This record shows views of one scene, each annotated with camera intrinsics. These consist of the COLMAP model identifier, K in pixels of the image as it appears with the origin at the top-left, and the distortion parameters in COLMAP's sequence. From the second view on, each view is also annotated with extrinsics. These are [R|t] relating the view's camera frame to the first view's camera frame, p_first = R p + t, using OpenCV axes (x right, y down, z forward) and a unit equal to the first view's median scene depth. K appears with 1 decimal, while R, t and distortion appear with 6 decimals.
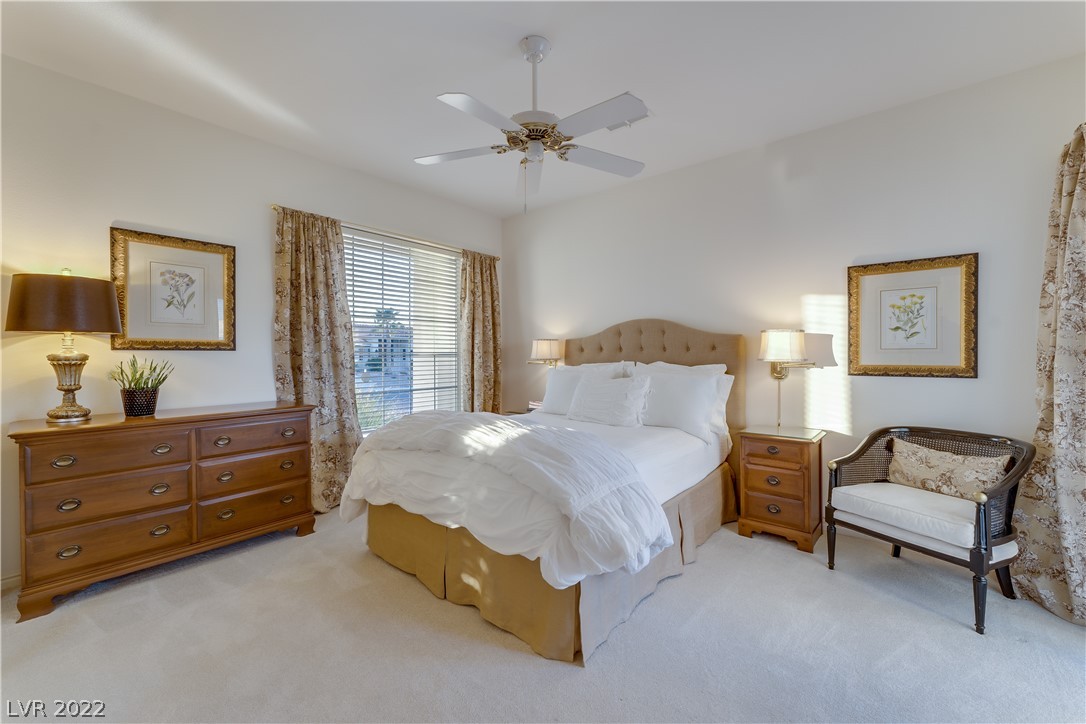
lens RADIAL K [[441.0, 0, 544.4], [0, 441.0, 357.3], [0, 0, 1]] dist [0.000617, 0.000021]
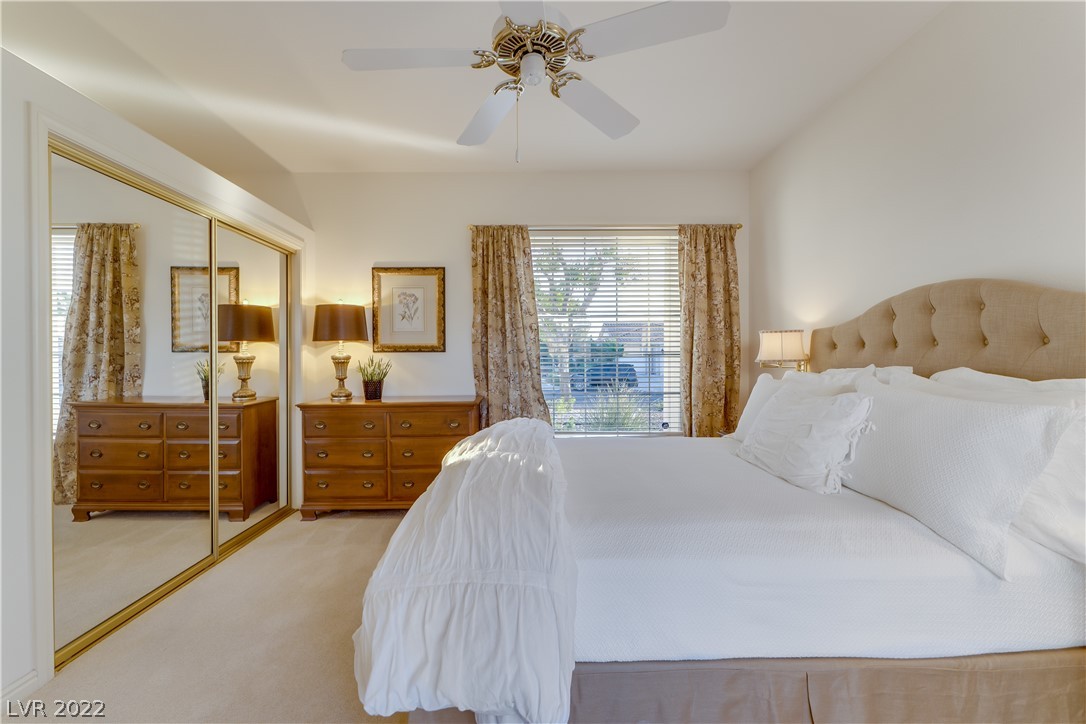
lens RADIAL K [[441.0, 0, 544.4], [0, 441.0, 357.3], [0, 0, 1]] dist [0.000617, 0.000021]
pose [[0.644598, 0.001744, -0.764520, 0.389333], [-0.000302, 0.999998, 0.002027, -0.002975], [0.764522, -0.001076, 0.644597, 0.399746]]
